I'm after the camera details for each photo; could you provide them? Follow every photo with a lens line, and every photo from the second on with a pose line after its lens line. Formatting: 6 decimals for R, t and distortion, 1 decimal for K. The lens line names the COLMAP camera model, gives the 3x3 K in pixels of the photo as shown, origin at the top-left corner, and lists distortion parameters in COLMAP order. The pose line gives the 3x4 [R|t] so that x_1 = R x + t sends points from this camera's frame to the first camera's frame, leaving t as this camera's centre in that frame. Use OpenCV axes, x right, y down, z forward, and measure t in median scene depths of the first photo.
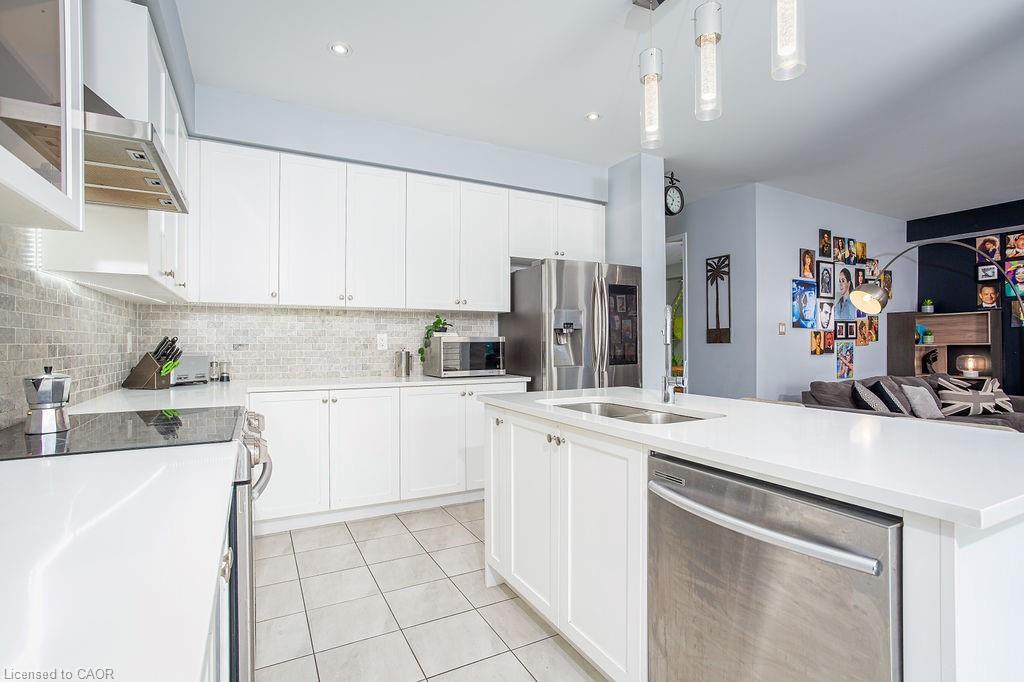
lens RADIAL K [[521.2, 0, 512.5], [0, 521.2, 341.1], [0, 0, 1]] dist [-0.008043, 0.000875]
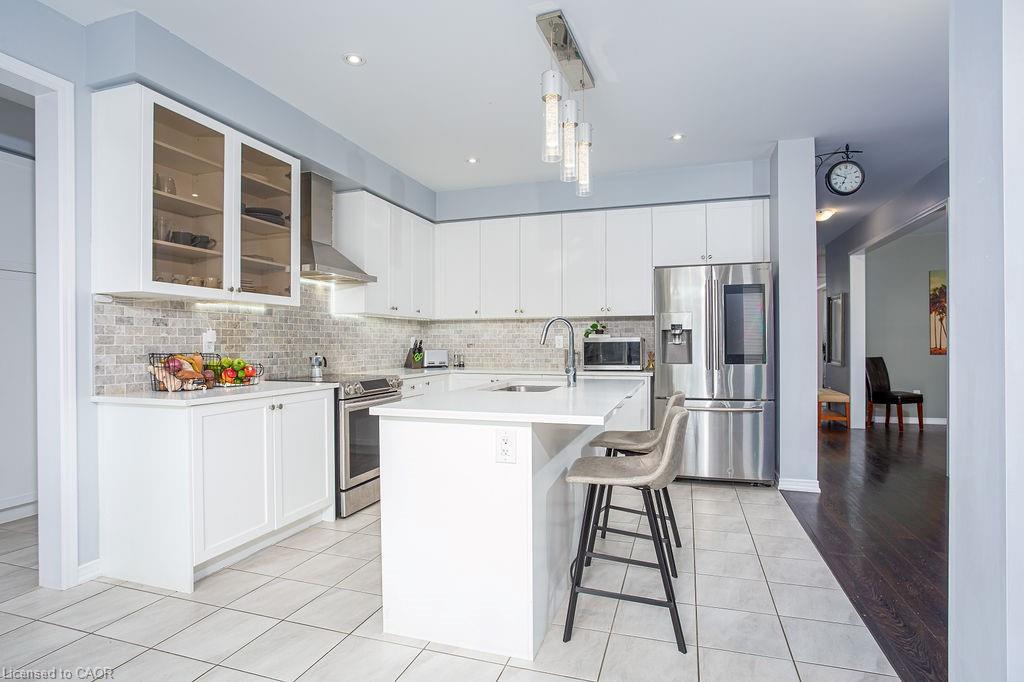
lens RADIAL K [[521.2, 0, 514.0], [0, 521.2, 343.0], [0, 0, 1]] dist [-0.008043, 0.000875]
pose [[0.685387, -0.000166, -0.728179, 0.665622], [0.005160, 0.999976, 0.004629, -0.002595], [0.728160, -0.006930, 0.685372, 0.004196]]
